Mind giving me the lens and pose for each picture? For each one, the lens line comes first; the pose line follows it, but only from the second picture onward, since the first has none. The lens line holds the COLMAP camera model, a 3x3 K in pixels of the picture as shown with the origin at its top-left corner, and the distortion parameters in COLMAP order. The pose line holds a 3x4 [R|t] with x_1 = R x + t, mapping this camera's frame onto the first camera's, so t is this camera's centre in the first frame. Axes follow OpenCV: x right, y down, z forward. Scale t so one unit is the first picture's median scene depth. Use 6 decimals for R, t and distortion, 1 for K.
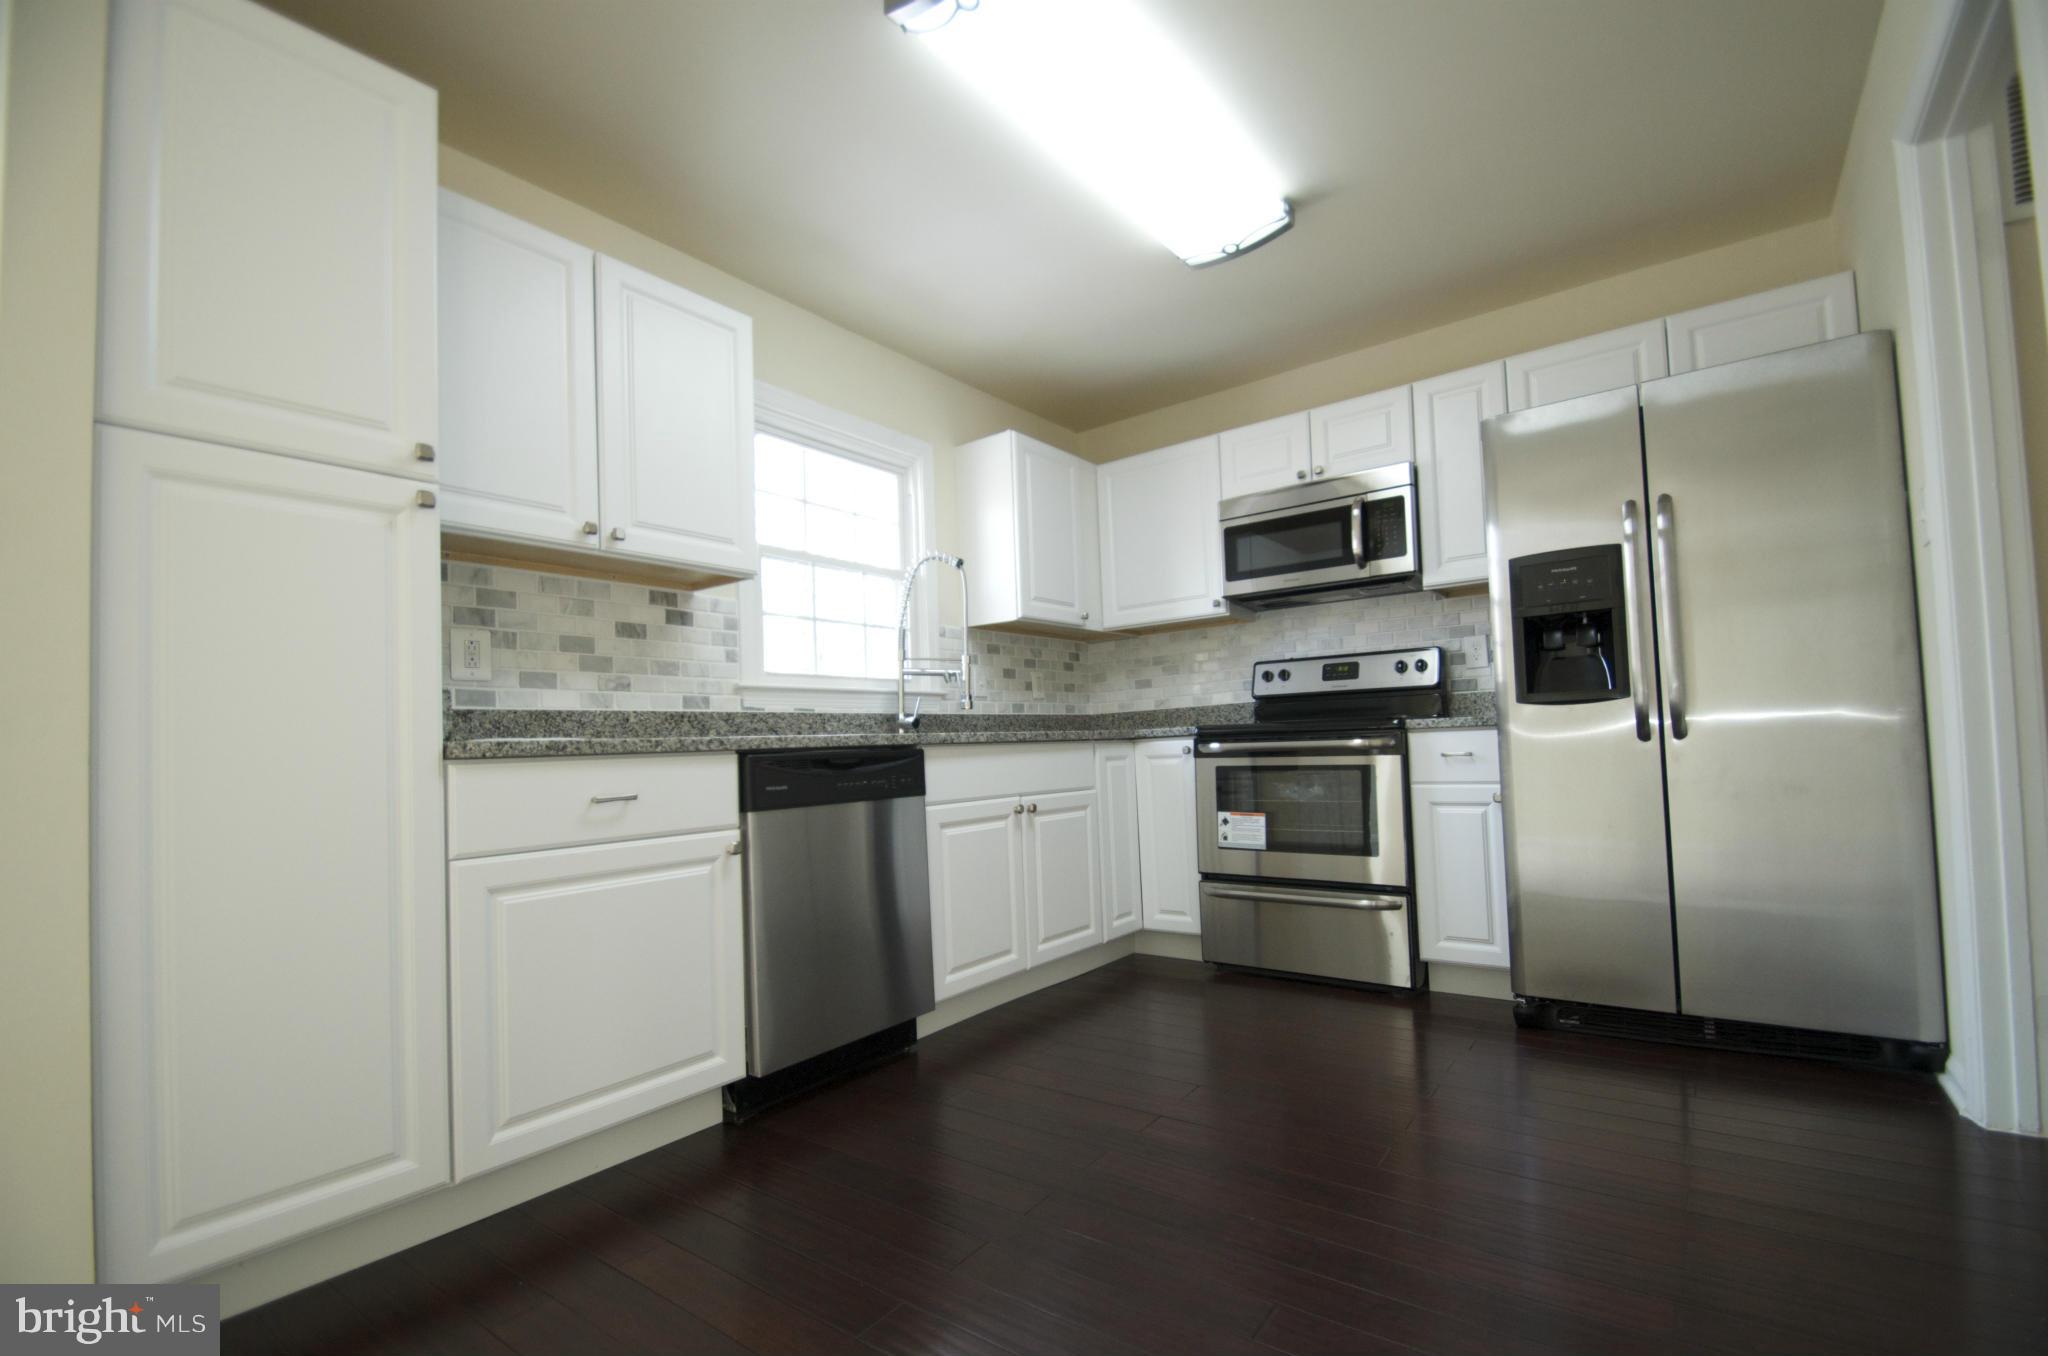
lens RADIAL K [[894.3, 0, 1044.8], [0, 894.3, 709.7], [0, 0, 1]] dist [-0.000060, -0.008768]
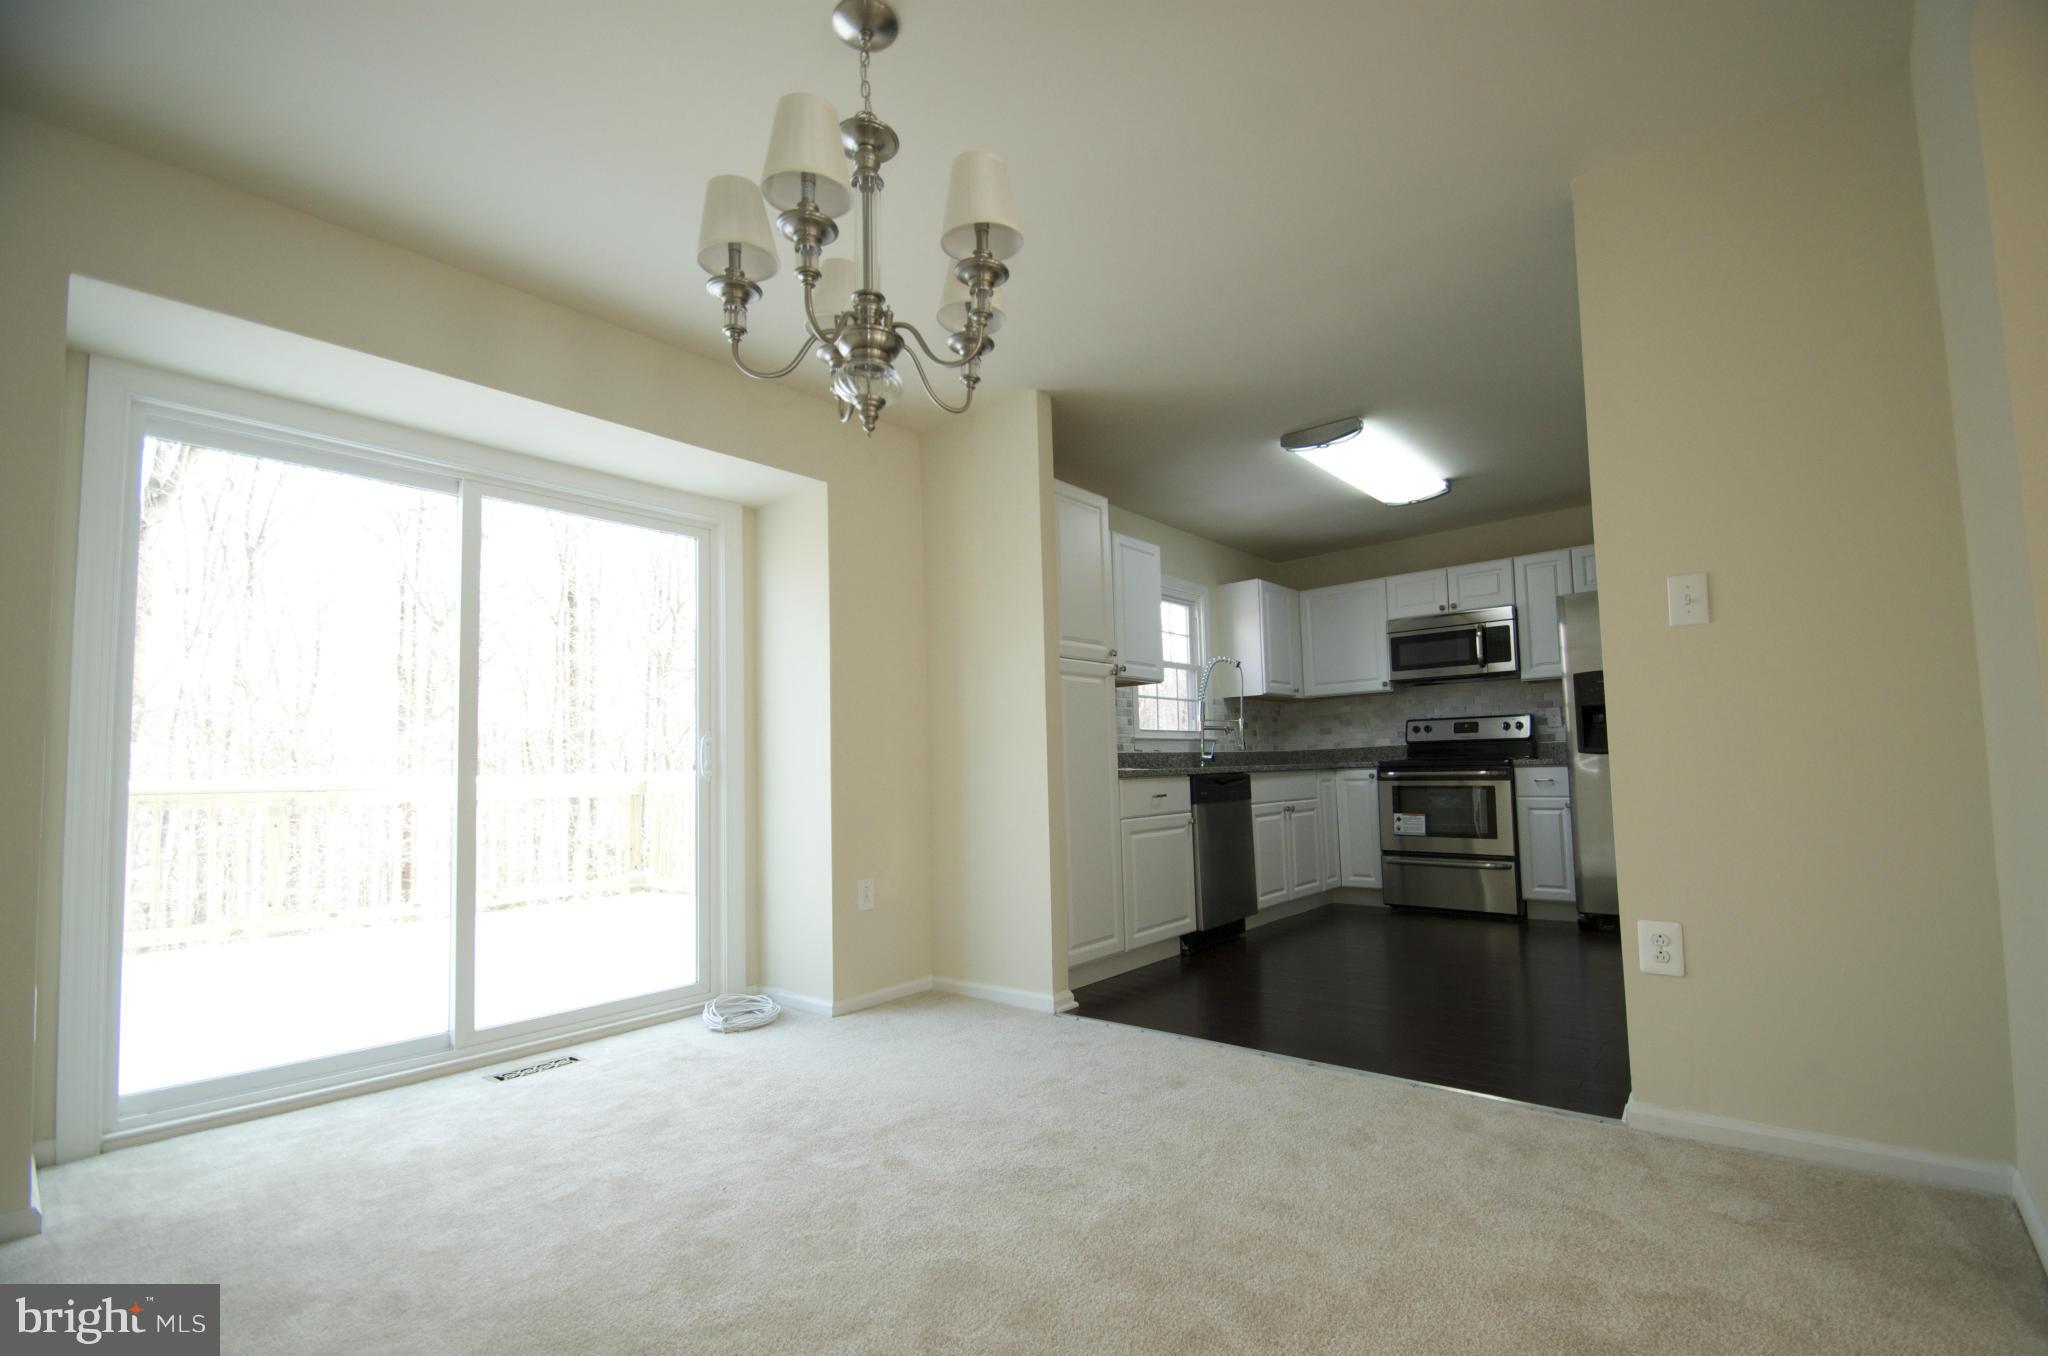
lens RADIAL K [[894.3, 0, 1034.0], [0, 894.3, 705.8], [0, 0, 1]] dist [-0.000060, -0.008768]
pose [[0.997377, 0.006054, -0.072135, -0.394496], [-0.008018, 0.999604, -0.026967, -0.039557], [0.071943, 0.027475, 0.997030, -0.790414]]
